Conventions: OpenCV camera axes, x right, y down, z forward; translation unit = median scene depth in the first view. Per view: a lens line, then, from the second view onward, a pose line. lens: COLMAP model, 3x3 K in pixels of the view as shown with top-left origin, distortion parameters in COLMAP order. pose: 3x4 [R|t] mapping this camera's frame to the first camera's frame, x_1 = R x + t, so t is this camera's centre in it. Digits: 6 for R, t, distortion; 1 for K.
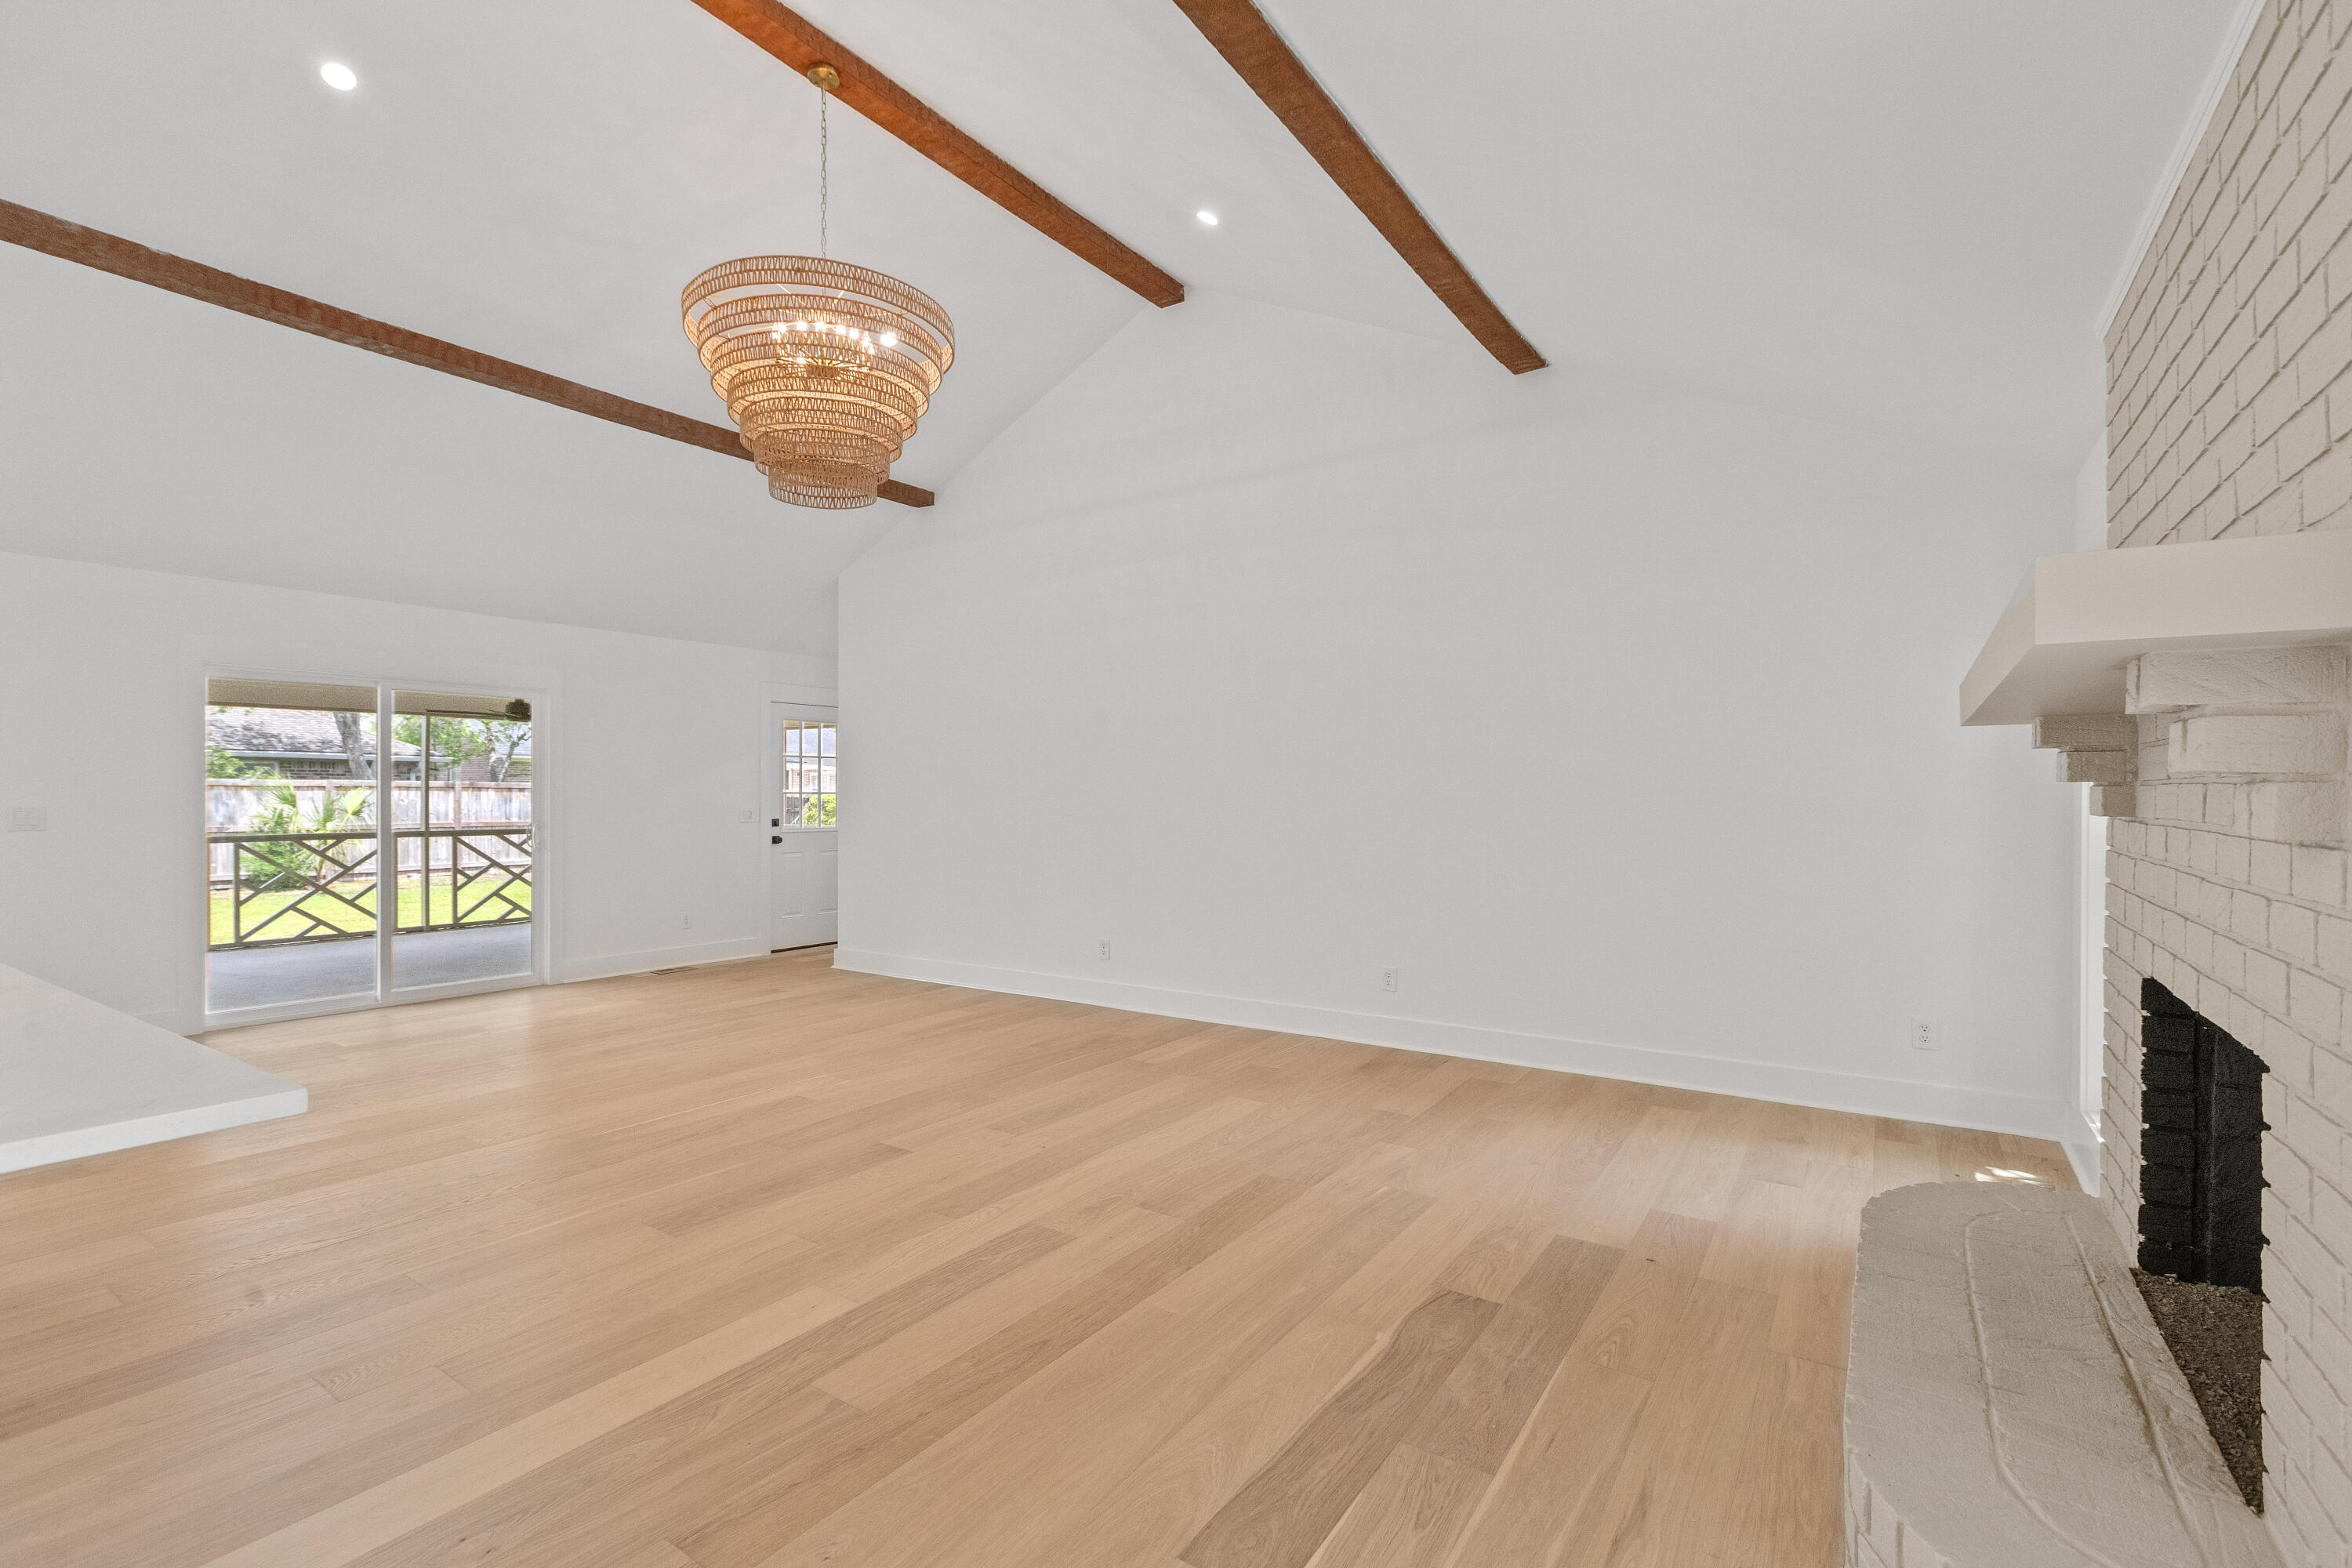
lens RADIAL K [[1060.4, 0, 1160.8], [0, 1060.4, 797.1], [0, 0, 1]] dist [0.009405, -0.000306]
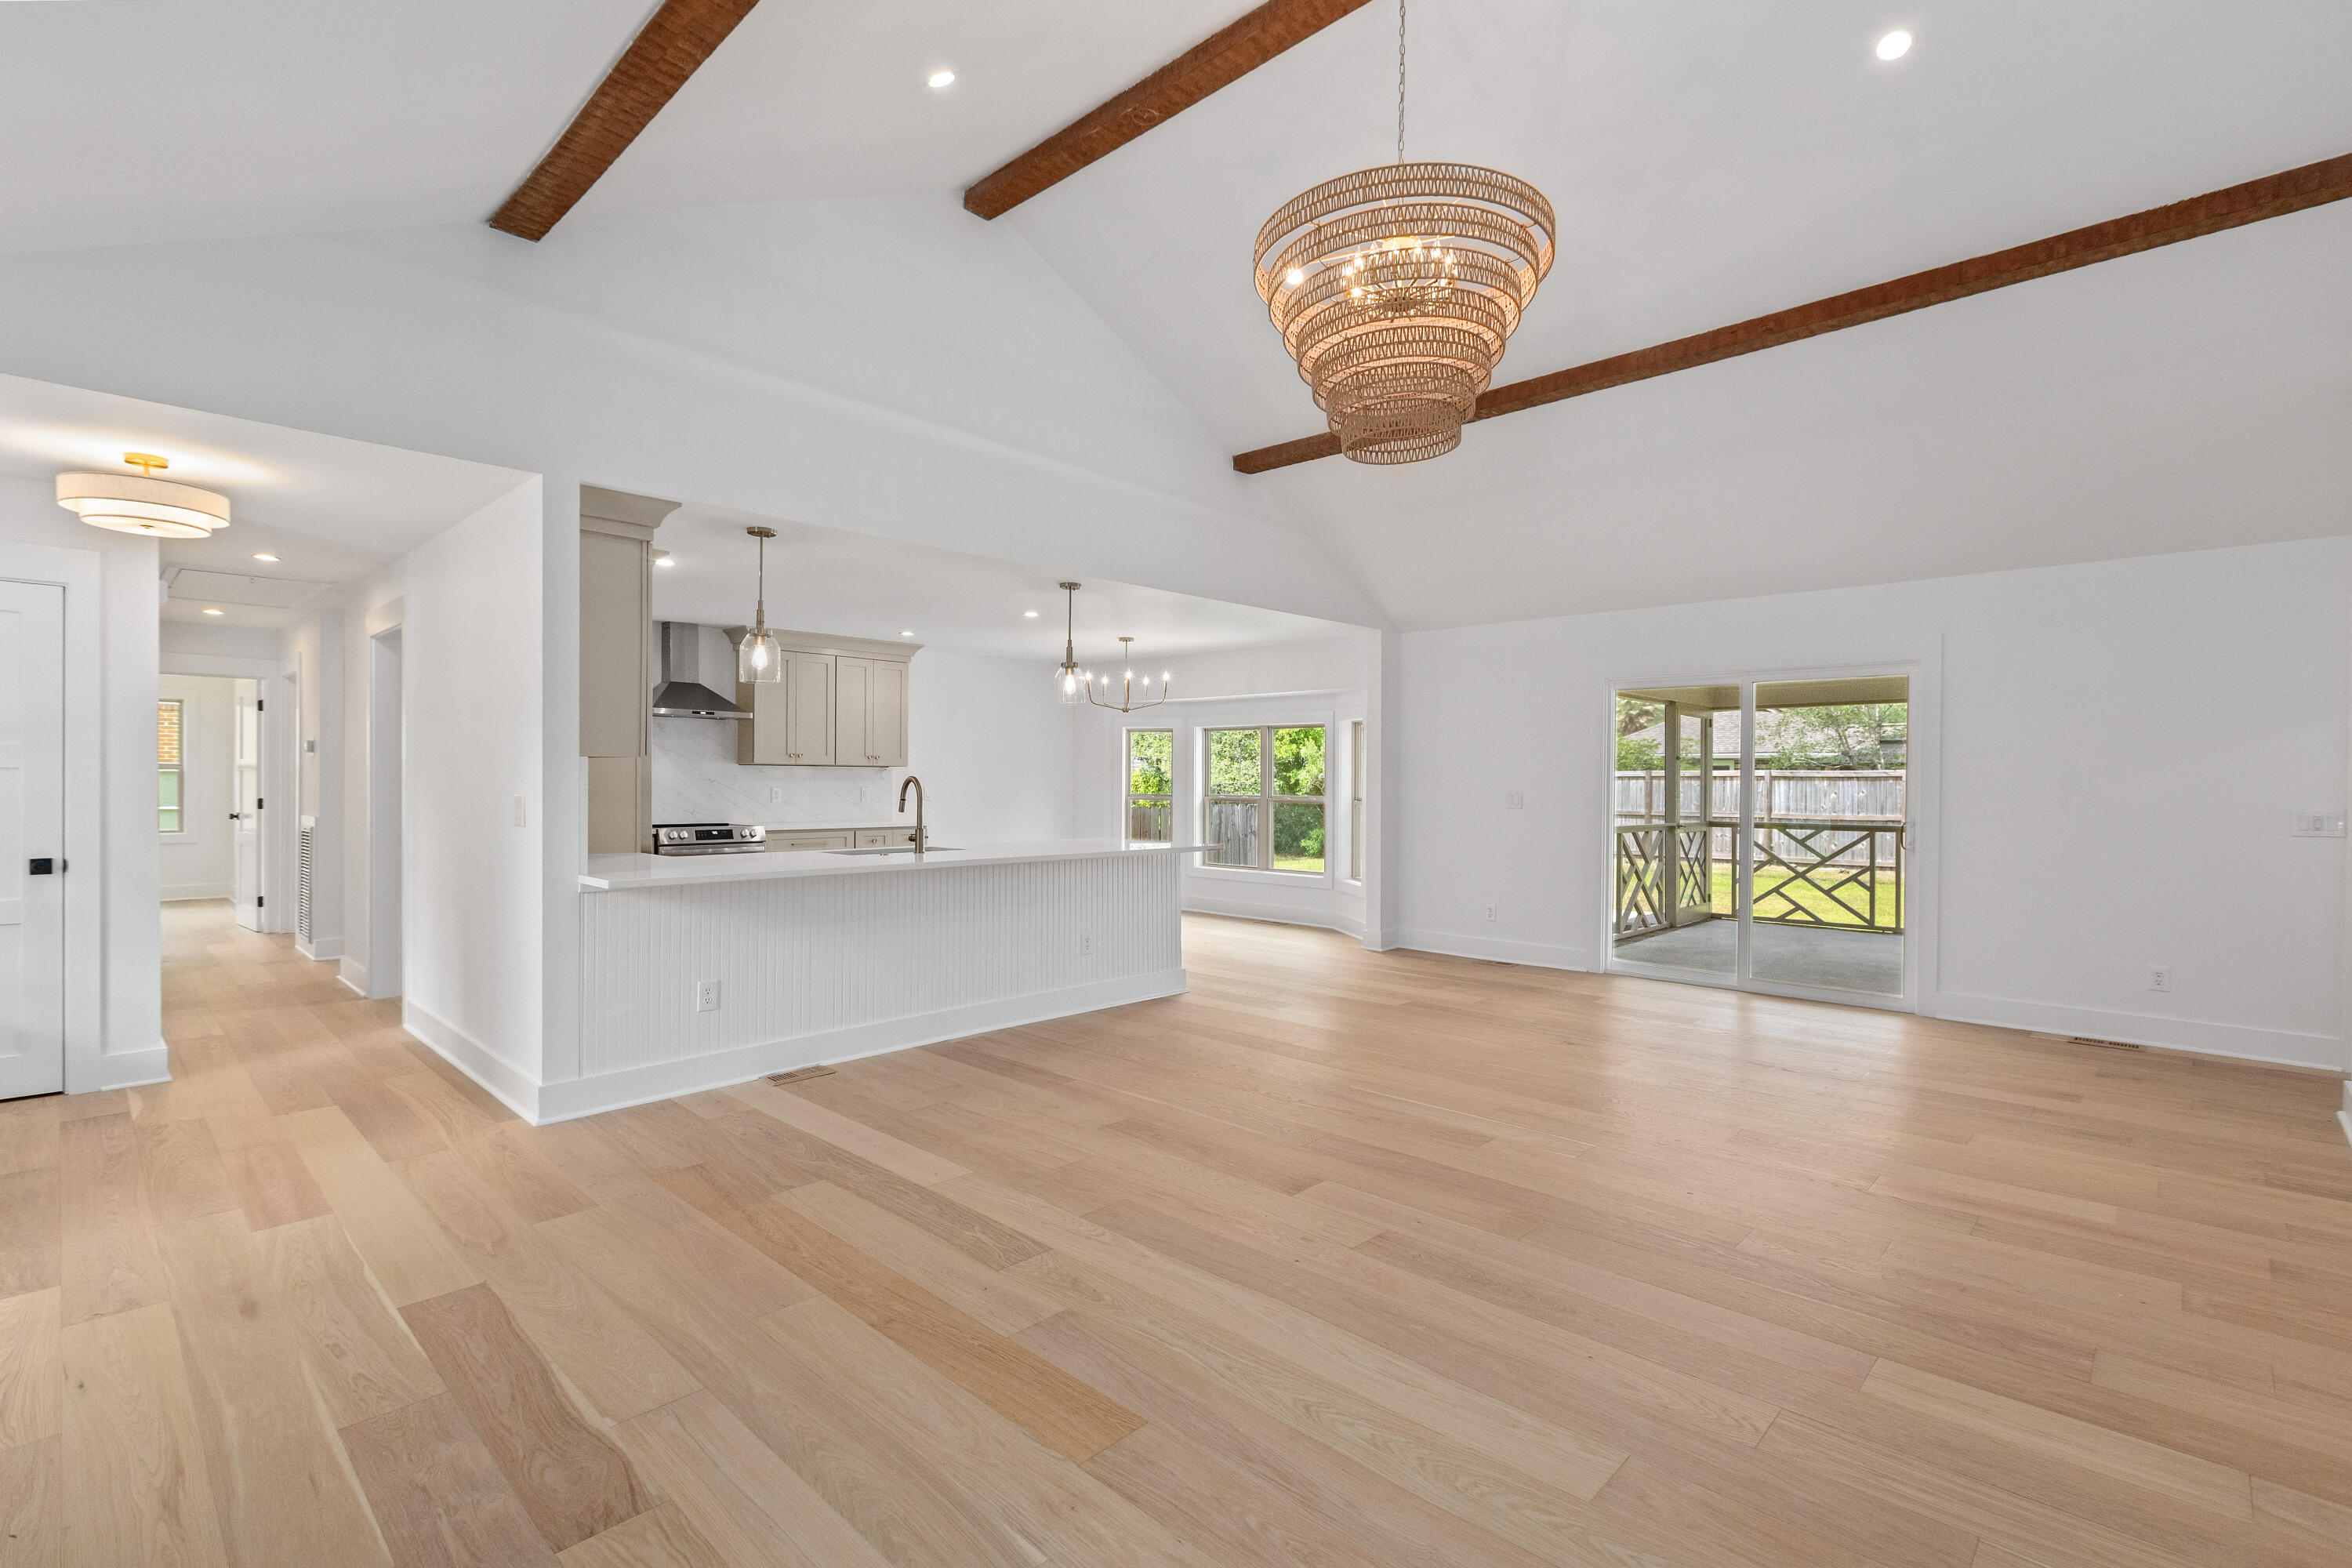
lens RADIAL K [[1075.1, 0, 1176.0], [0, 1075.1, 784.0], [0, 0, 1]] dist [-0.002396, 0.000178]
pose [[-0.161081, -0.000292, -0.986941, 0.816679], [-0.007070, 0.999975, 0.000858, -0.000568], [0.986916, 0.007116, -0.161079, 1.324900]]
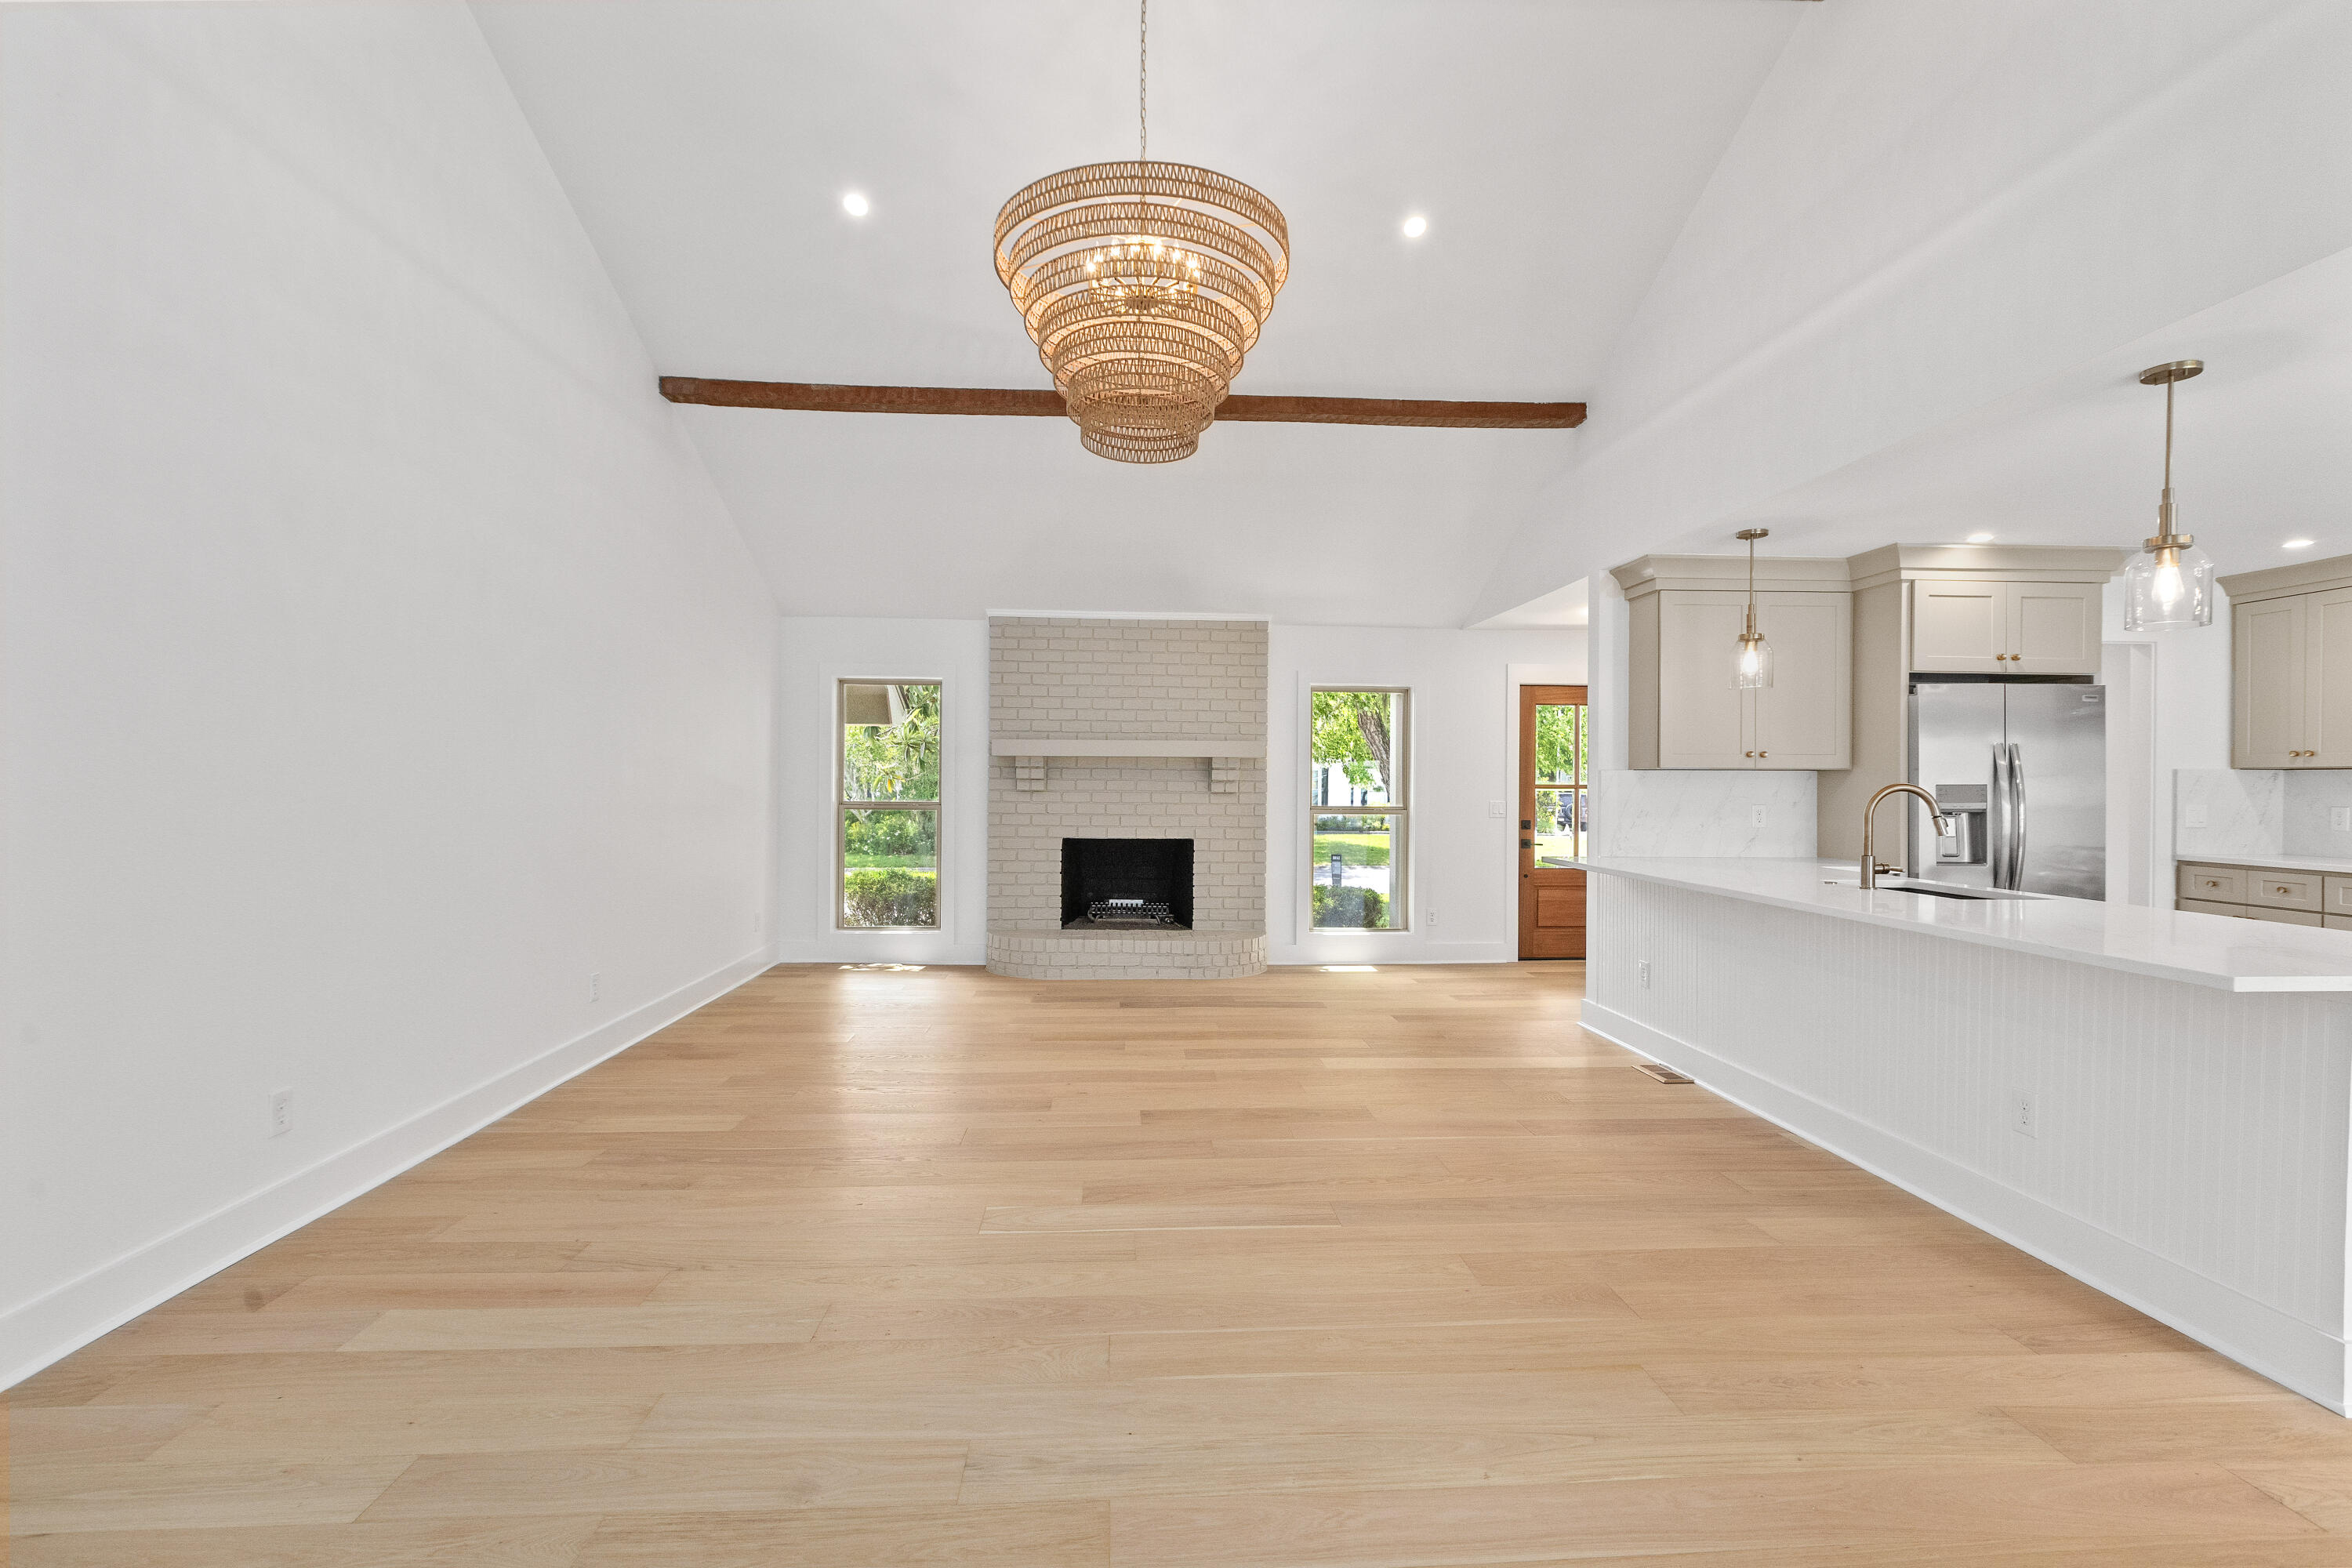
lens RADIAL K [[1067.8, 0, 1165.7], [0, 1067.8, 785.6], [0, 0, 1]] dist [0.001012, -0.000147]
pose [[-0.607873, -0.008239, 0.793992, -1.422474], [-0.004931, 0.999966, 0.006601, -0.012337], [-0.794019, 0.000097, -0.607893, 2.087176]]
